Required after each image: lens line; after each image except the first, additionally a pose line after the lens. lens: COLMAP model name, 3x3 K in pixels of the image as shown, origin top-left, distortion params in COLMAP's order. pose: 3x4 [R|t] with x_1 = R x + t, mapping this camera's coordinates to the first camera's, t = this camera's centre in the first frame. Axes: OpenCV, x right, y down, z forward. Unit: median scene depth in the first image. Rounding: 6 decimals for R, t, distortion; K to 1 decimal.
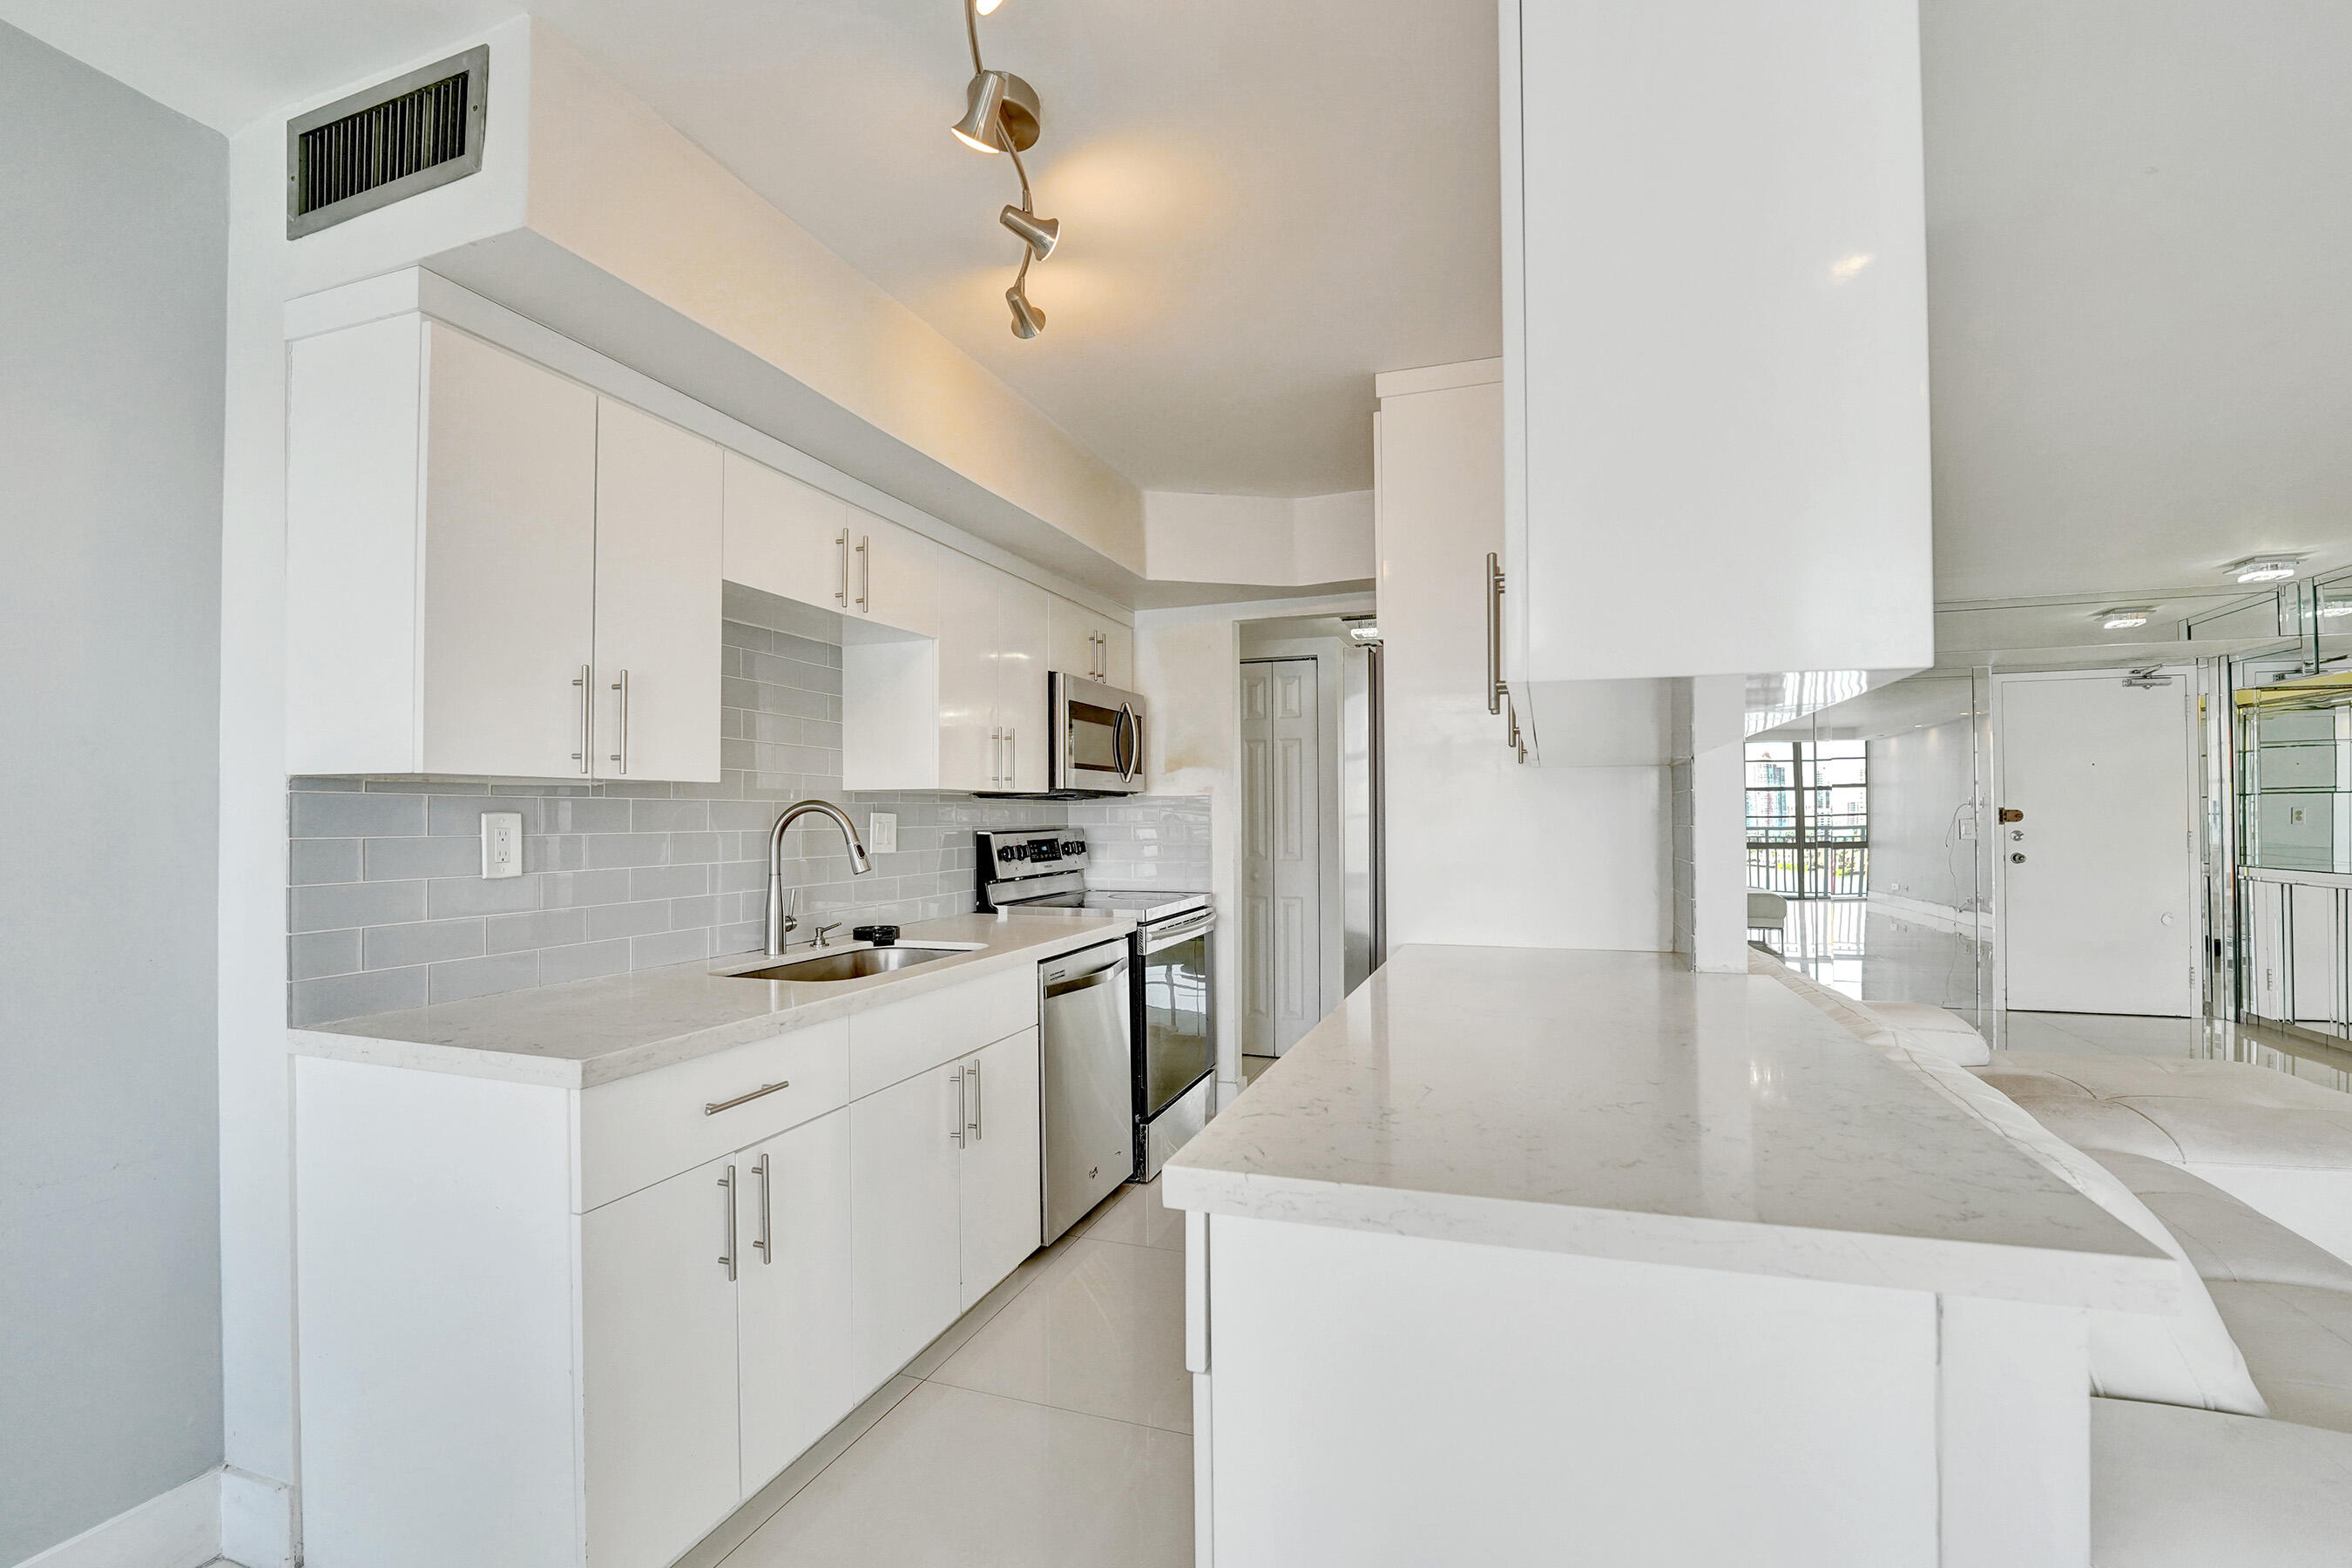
lens RADIAL K [[975.2, 0, 1178.2], [0, 975.2, 798.9], [0, 0, 1]] dist [0.000367, 0.000035]
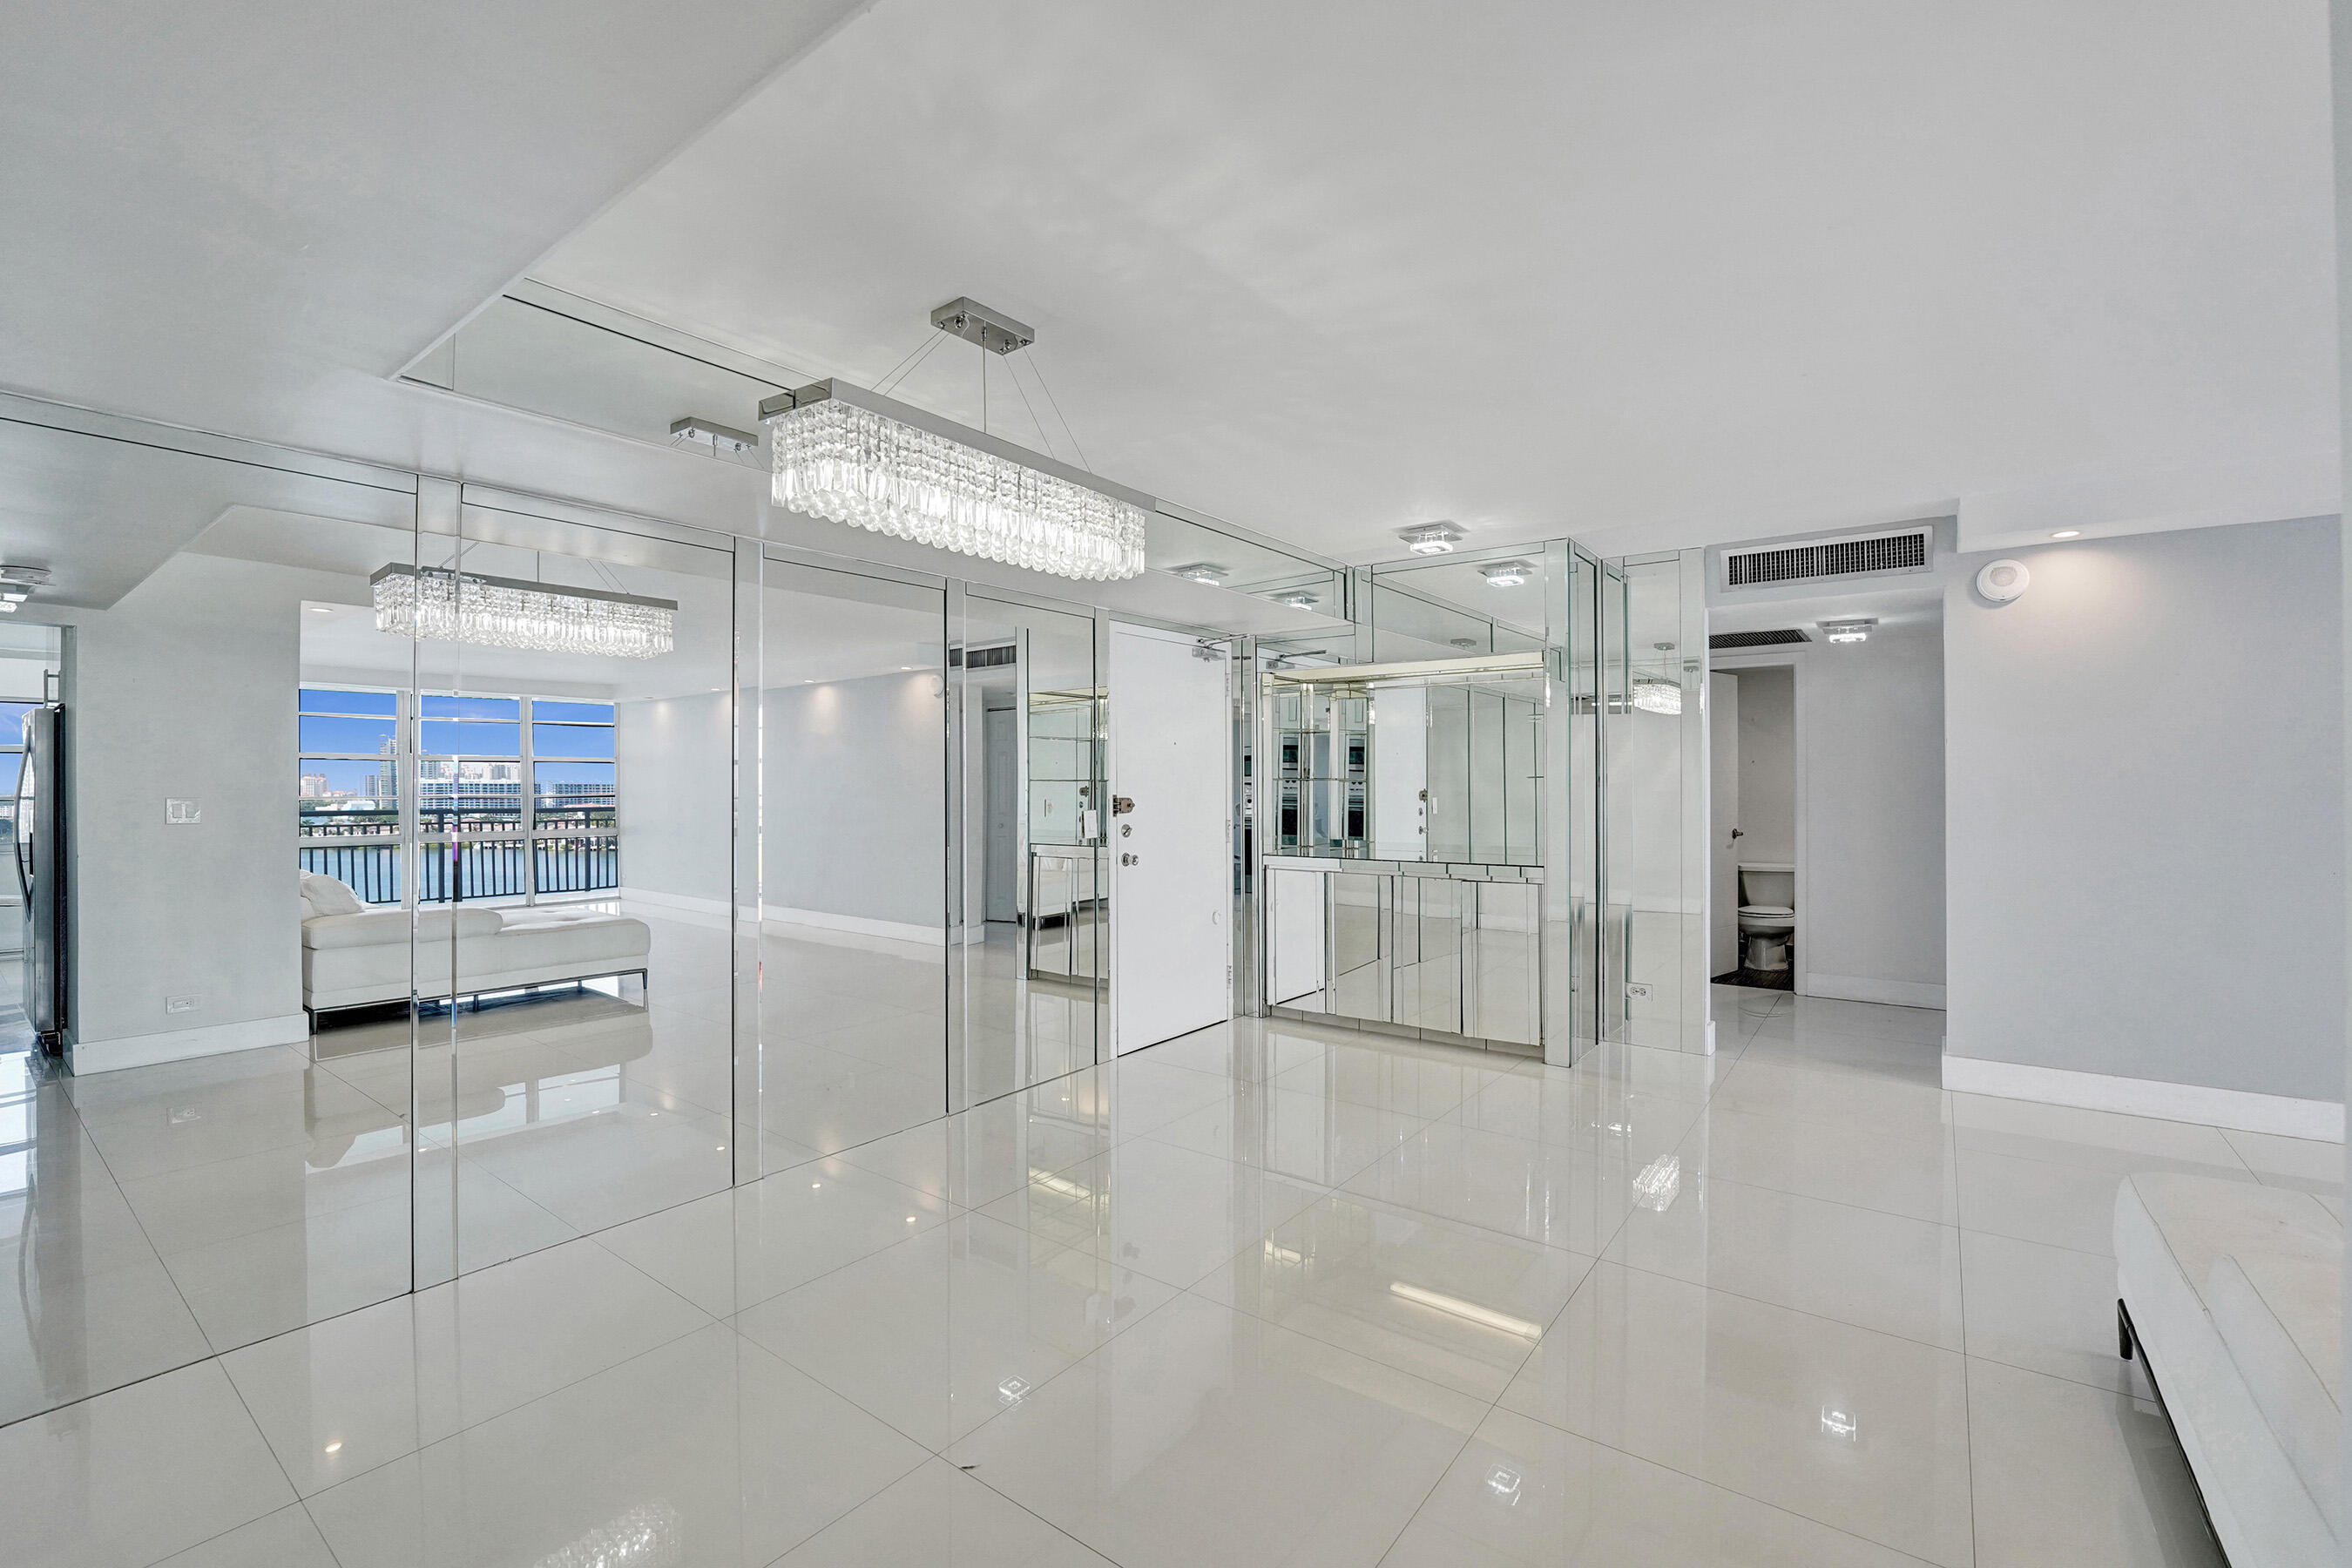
lens RADIAL K [[975.2, 0, 1171.9], [0, 975.2, 777.6], [0, 0, 1]] dist [0.000367, 0.000035]
pose [[0.307902, 0.007774, 0.951386, 0.128615], [-0.020438, 0.999790, -0.001555, -0.004585], [-0.951198, -0.018965, 0.307996, 0.730589]]
